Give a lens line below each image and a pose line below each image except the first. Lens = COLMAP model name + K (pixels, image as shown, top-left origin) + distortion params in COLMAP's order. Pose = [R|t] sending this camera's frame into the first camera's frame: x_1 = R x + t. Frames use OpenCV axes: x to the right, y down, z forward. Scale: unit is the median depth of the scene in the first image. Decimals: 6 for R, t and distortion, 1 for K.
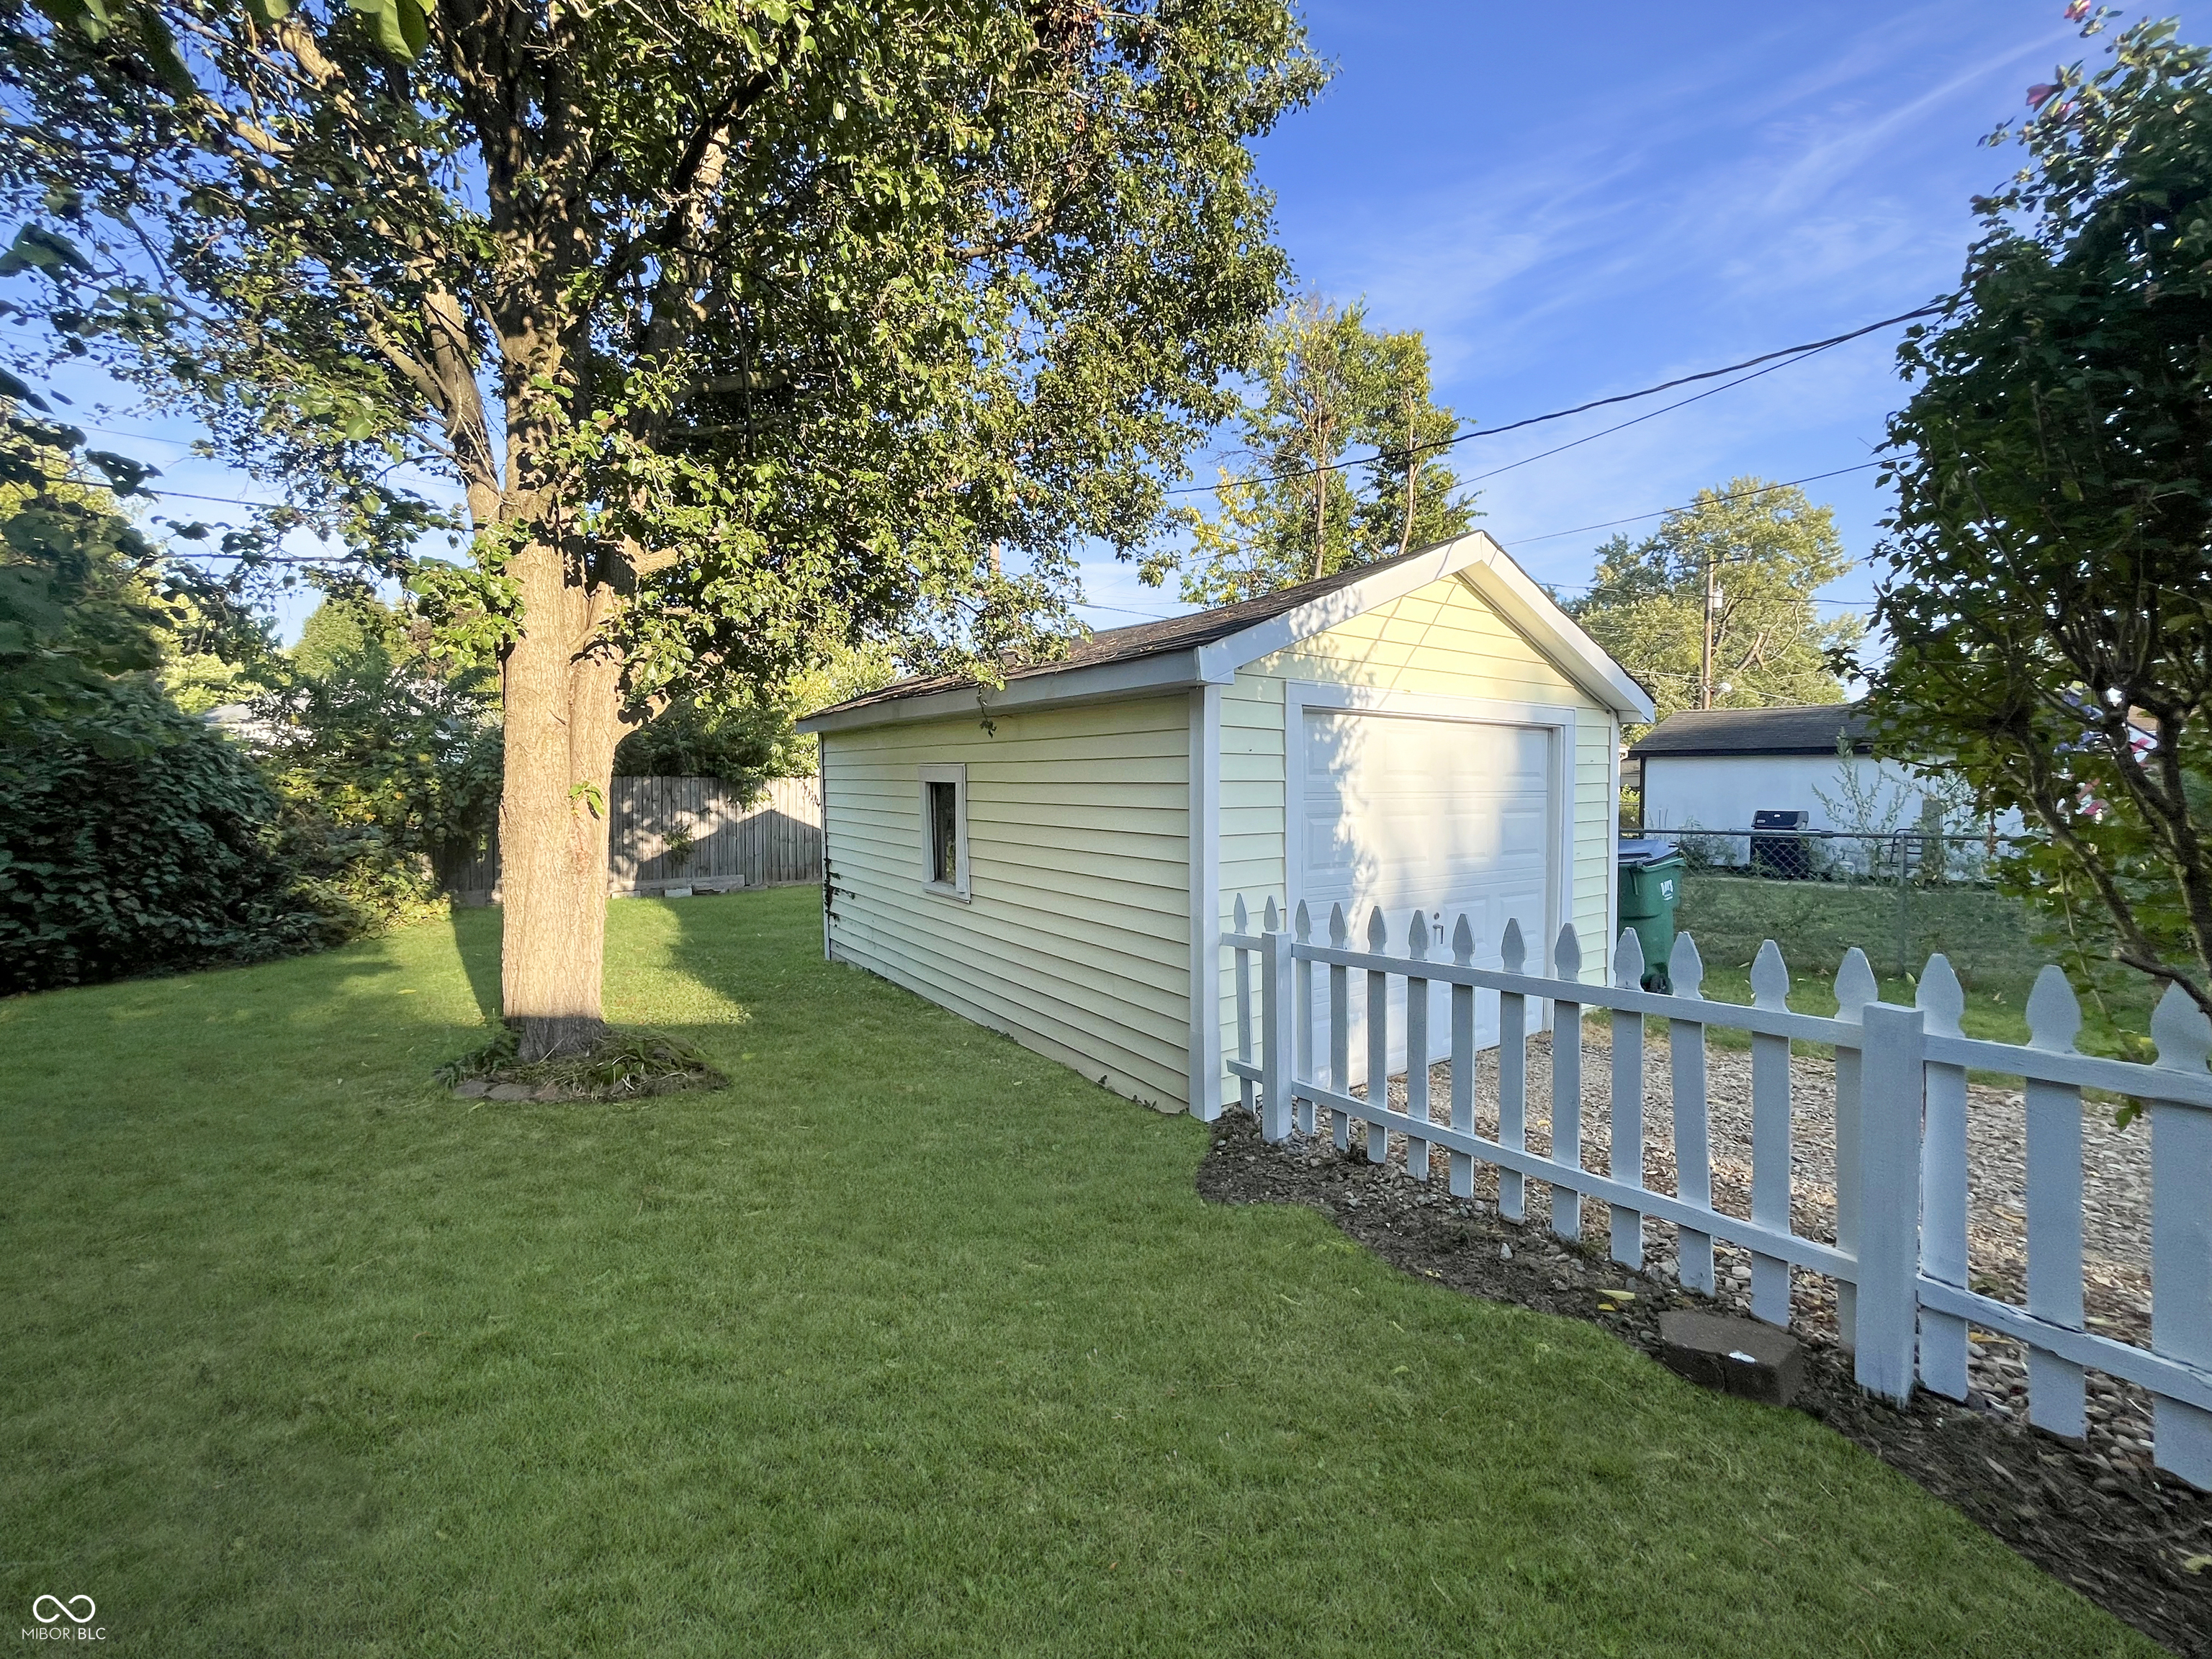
lens RADIAL K [[905.3, 0, 1102.1], [0, 905.3, 814.7], [0, 0, 1]] dist [-0.000970, -0.000185]
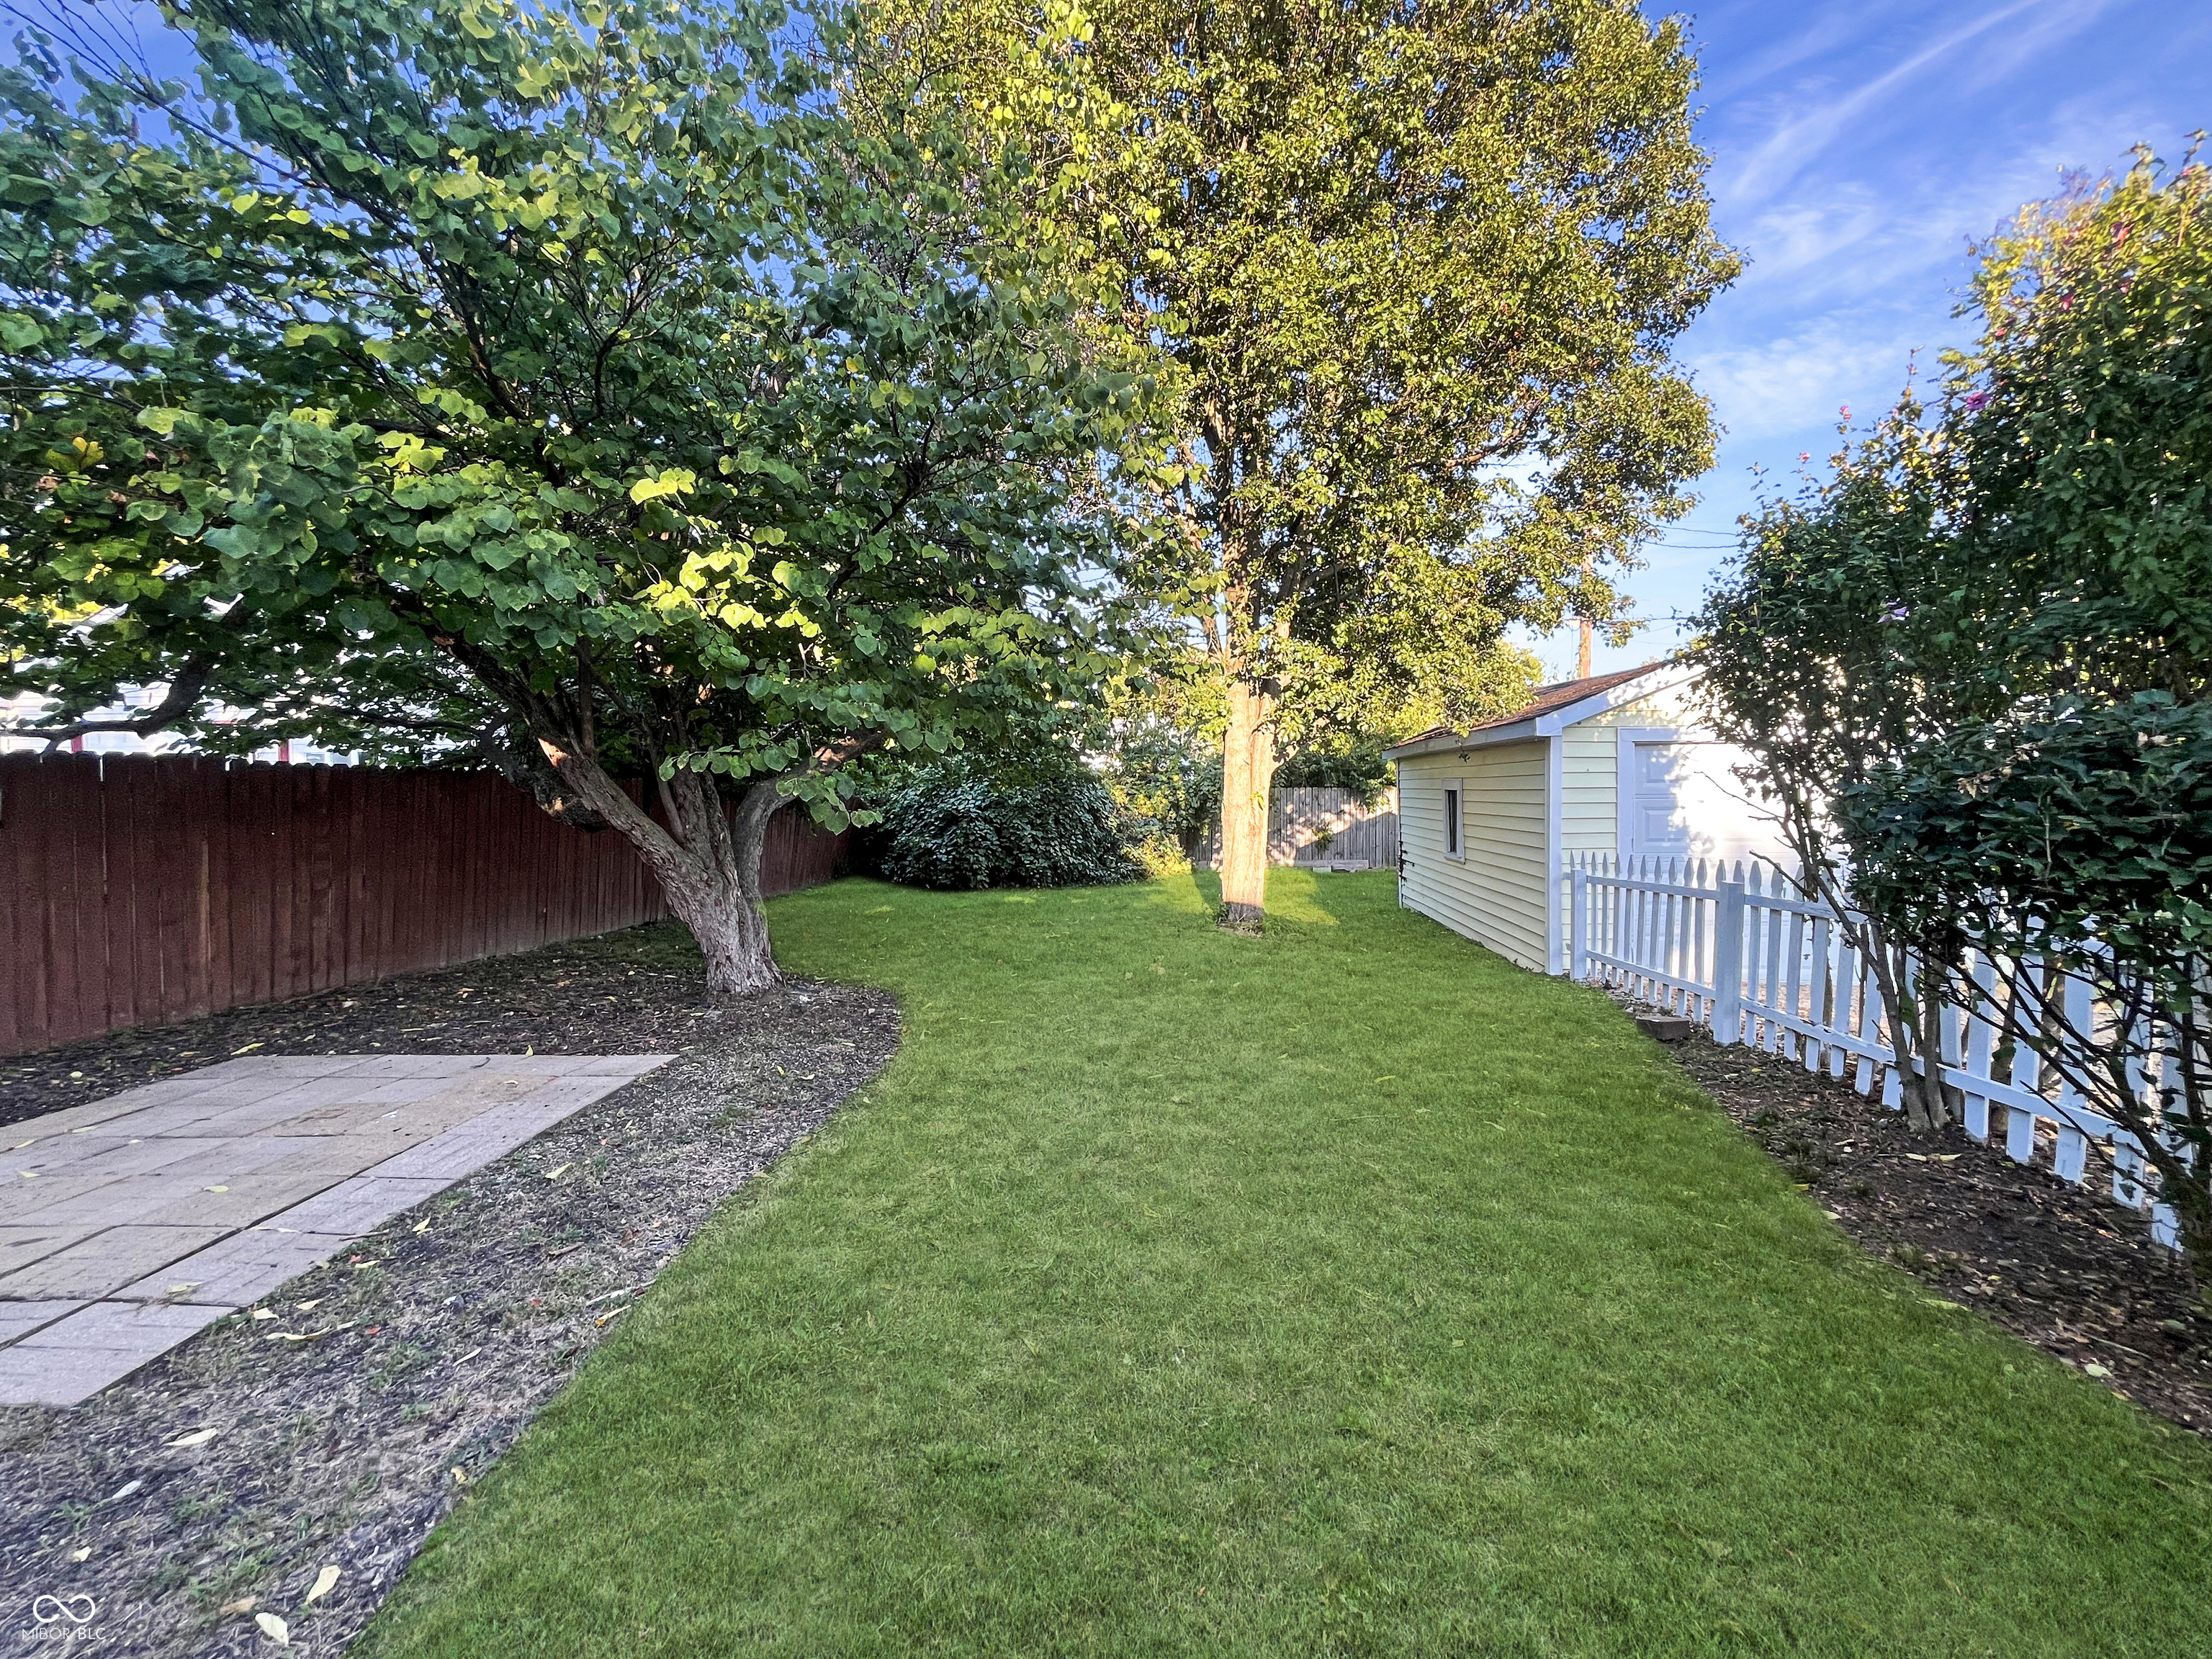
lens RADIAL K [[905.3, 0, 1105.2], [0, 905.3, 817.8], [0, 0, 1]] dist [-0.000970, -0.000185]
pose [[0.764249, 0.009581, -0.644850, 0.360606], [-0.013060, 0.999915, -0.000622, 0.020712], [0.644789, 0.008897, 0.764309, -0.580930]]
